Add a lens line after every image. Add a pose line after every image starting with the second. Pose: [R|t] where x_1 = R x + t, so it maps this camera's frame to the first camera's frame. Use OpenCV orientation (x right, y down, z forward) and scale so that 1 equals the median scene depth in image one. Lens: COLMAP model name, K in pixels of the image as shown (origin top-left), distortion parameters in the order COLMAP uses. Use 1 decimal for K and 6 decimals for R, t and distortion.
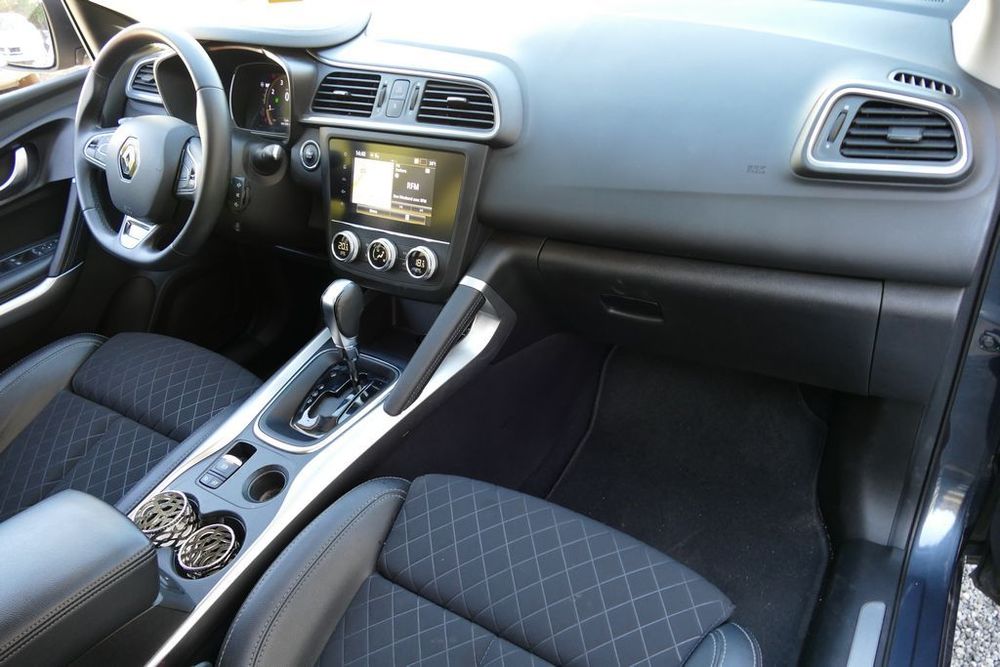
lens RADIAL K [[725.7, 0, 500.0], [0, 725.7, 333.5], [0, 0, 1]] dist [-0.007472, 0.000744]
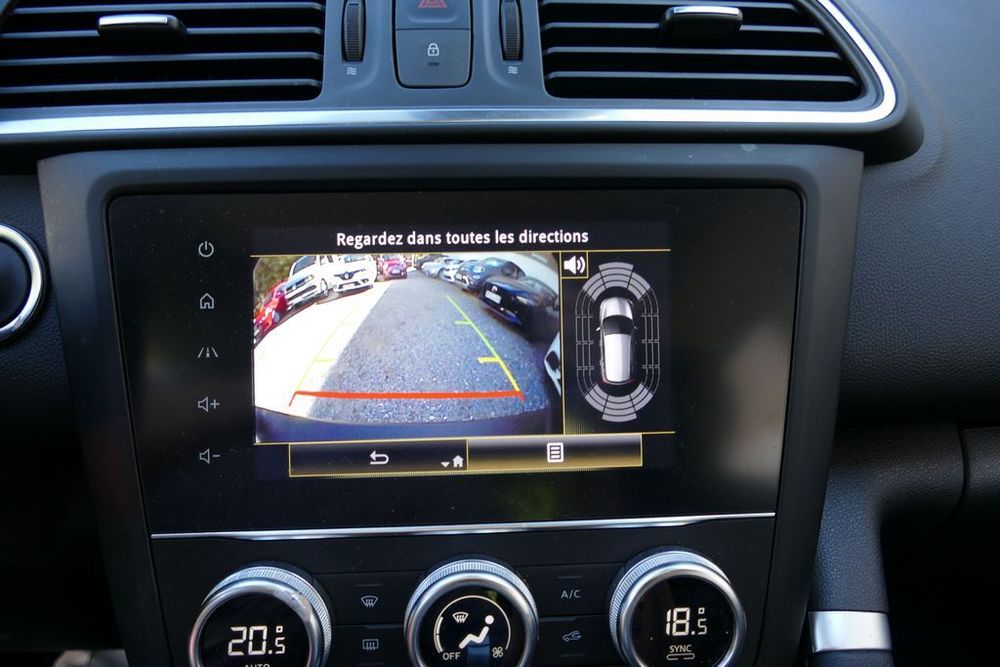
lens RADIAL K [[725.7, 0, 500.0], [0, 725.7, 333.5], [0, 0, 1]] dist [-0.007472, 0.000744]
pose [[0.808248, -0.115515, 0.577401, -0.289735], [0.251222, 0.954495, -0.160706, -0.165327], [-0.532562, 0.274946, 0.800489, 0.799694]]
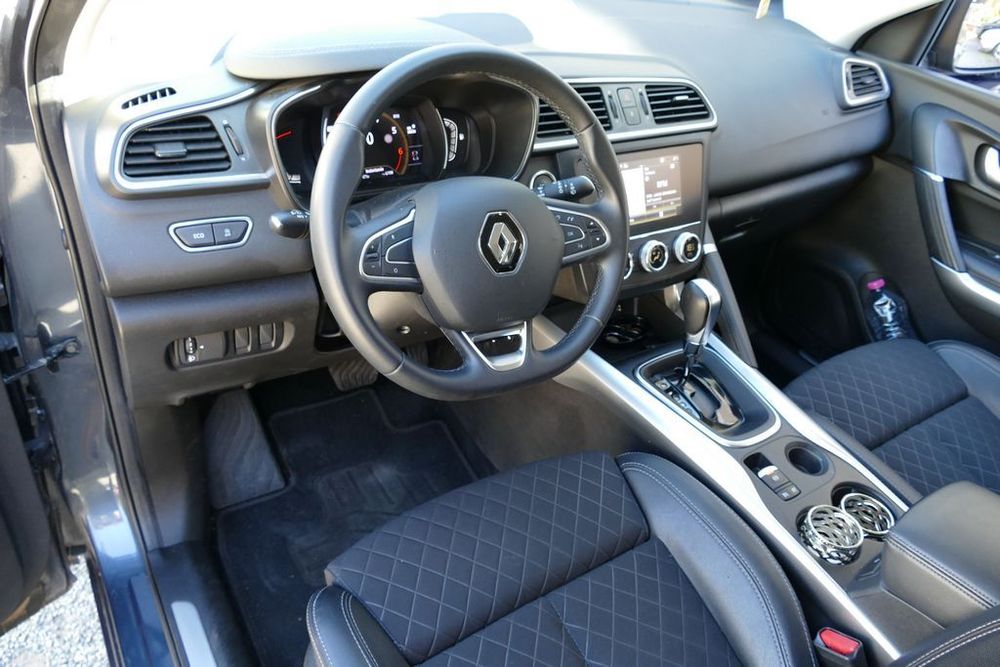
lens RADIAL K [[687.5, 0, 501.7], [0, 687.5, 342.1], [0, 0, 1]] dist [-0.000535, 0.000973]
pose [[0.402678, -0.389984, 0.828108, -1.148258], [0.388643, 0.891945, 0.231065, -0.320841], [-0.828738, 0.228794, 0.510732, 0.727009]]
